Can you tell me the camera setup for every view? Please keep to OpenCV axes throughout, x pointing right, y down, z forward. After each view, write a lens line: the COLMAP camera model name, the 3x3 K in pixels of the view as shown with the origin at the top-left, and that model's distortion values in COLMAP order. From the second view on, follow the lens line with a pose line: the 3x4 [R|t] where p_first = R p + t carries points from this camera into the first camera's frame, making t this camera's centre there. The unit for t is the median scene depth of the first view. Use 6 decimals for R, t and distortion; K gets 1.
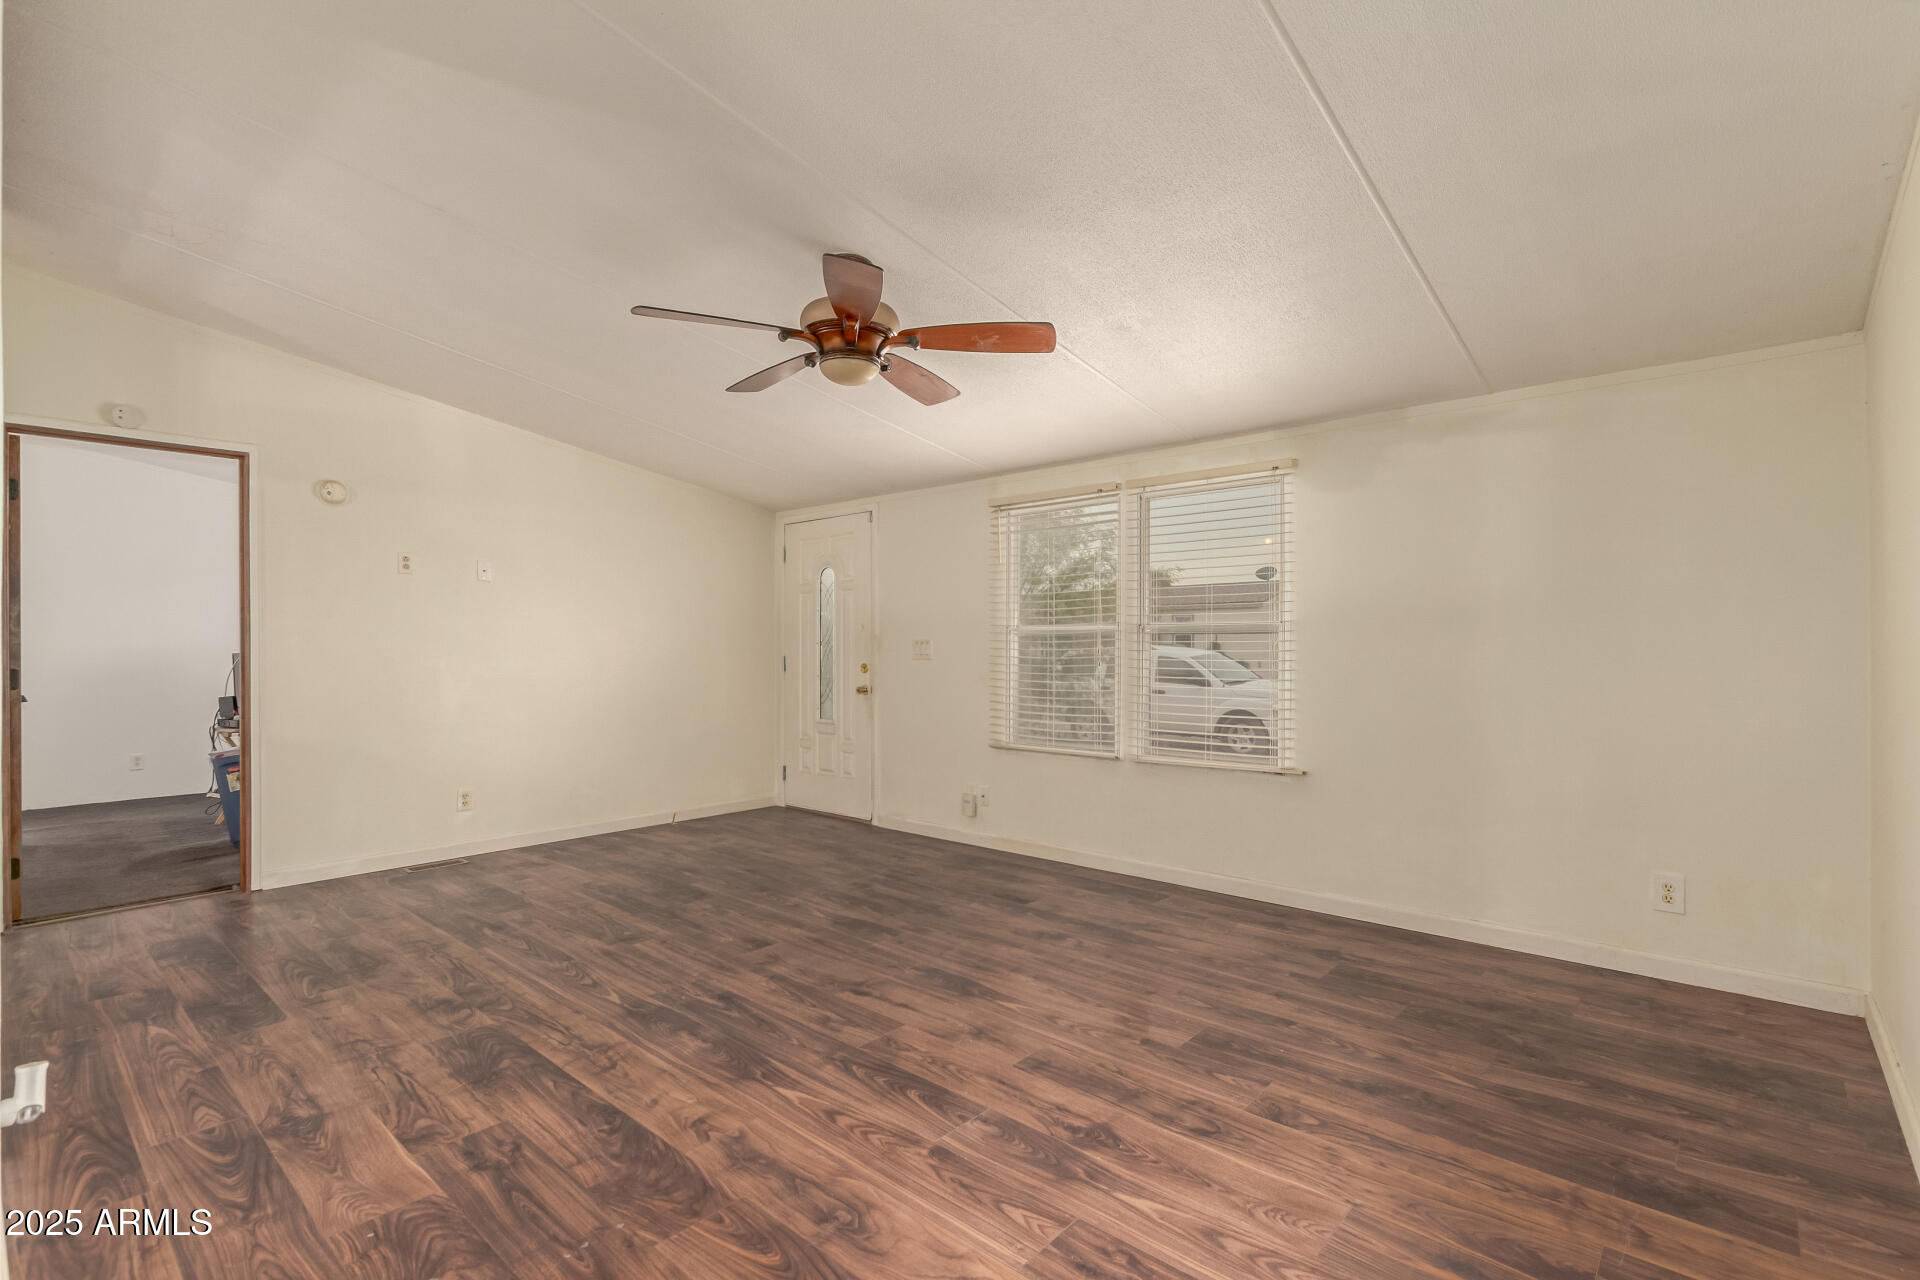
lens RADIAL K [[888.5, 0, 973.0], [0, 888.5, 645.6], [0, 0, 1]] dist [-0.001279, -0.000613]
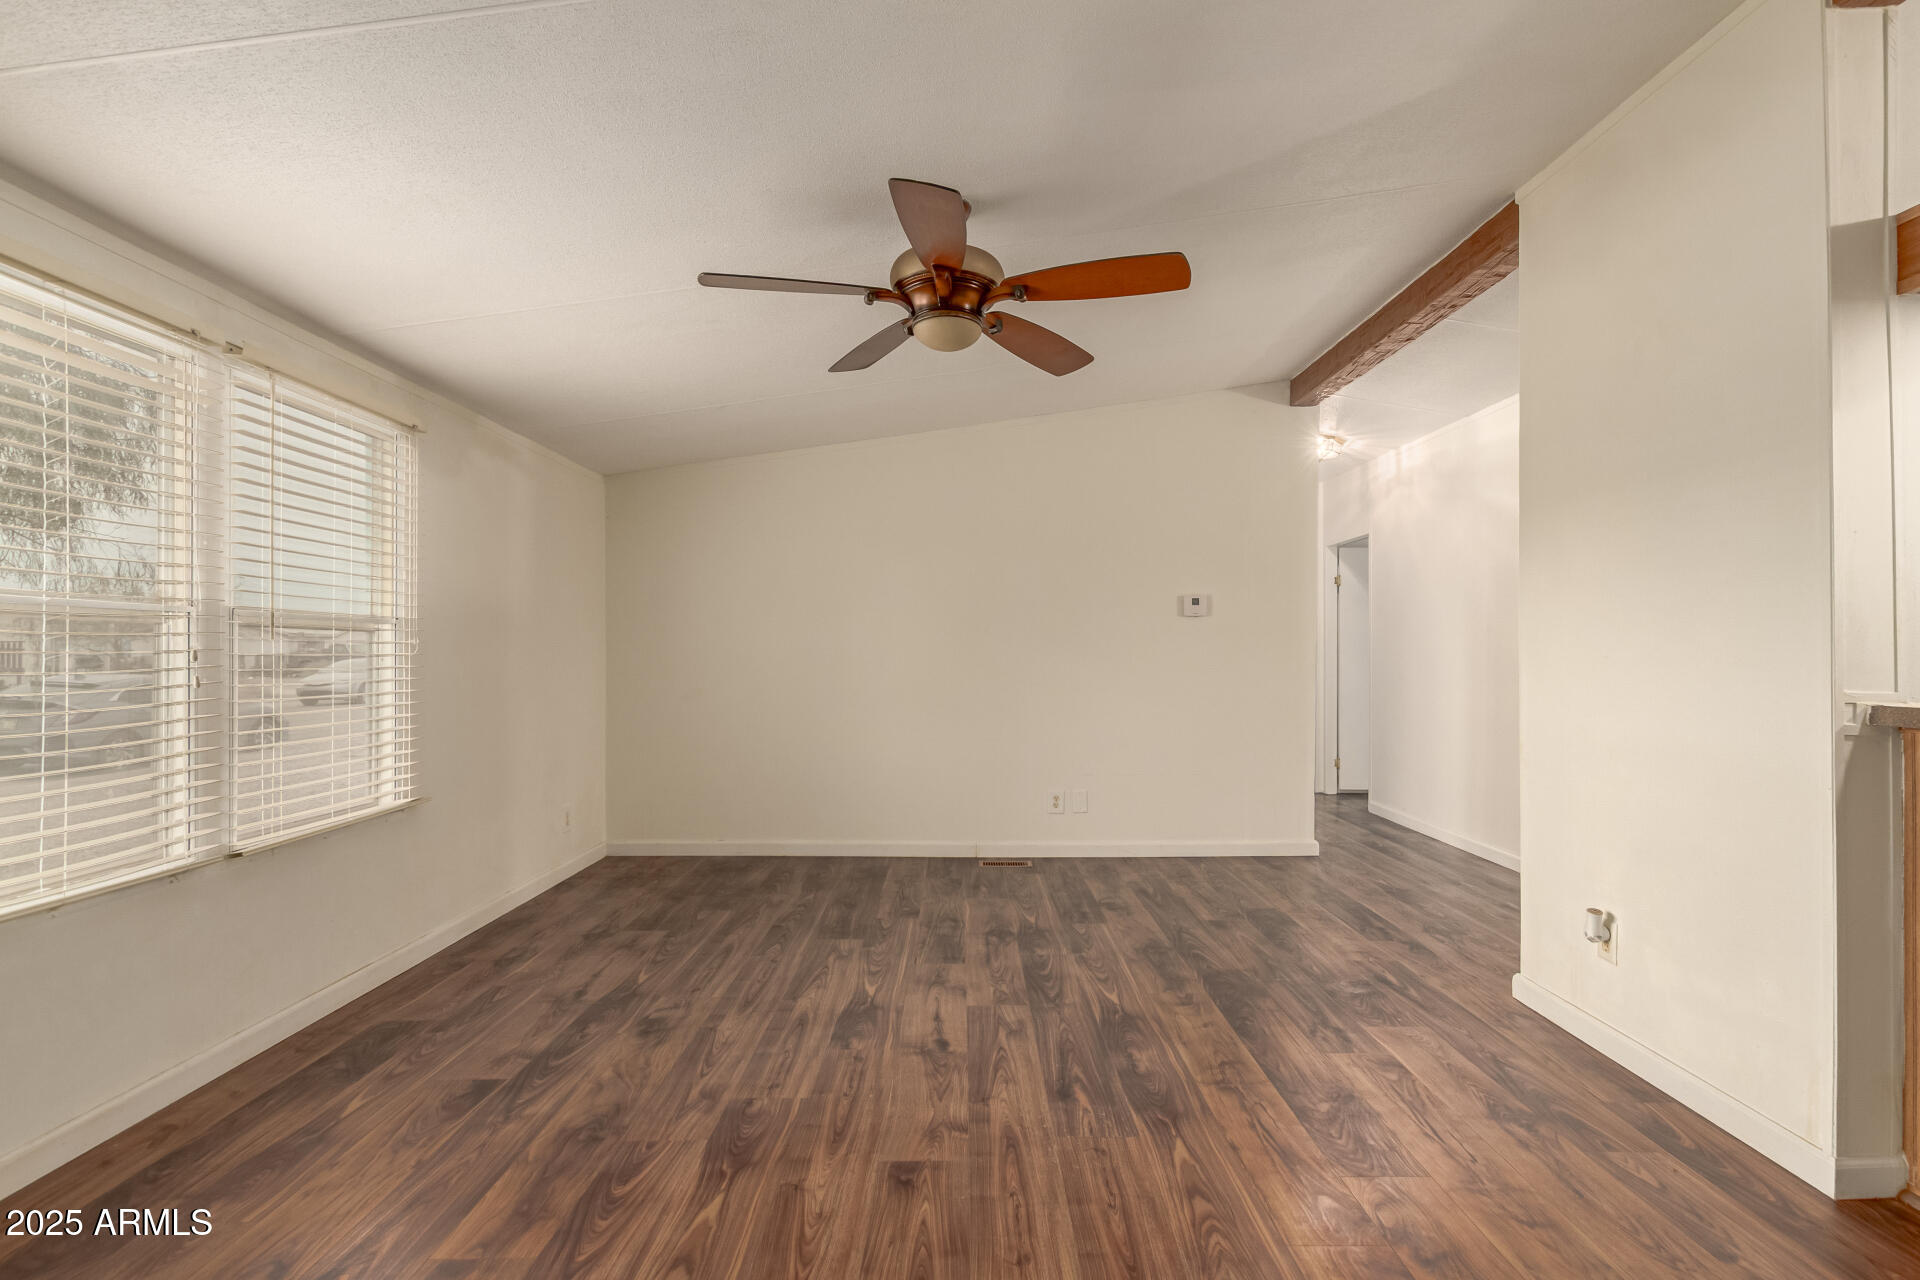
lens RADIAL K [[888.5, 0, 971.1], [0, 888.5, 645.8], [0, 0, 1]] dist [-0.001279, -0.000613]
pose [[-0.663529, 0.002446, 0.748147, -0.911177], [-0.008456, 0.999906, -0.010768, 0.003190], [-0.748103, -0.013471, -0.663446, 1.769072]]
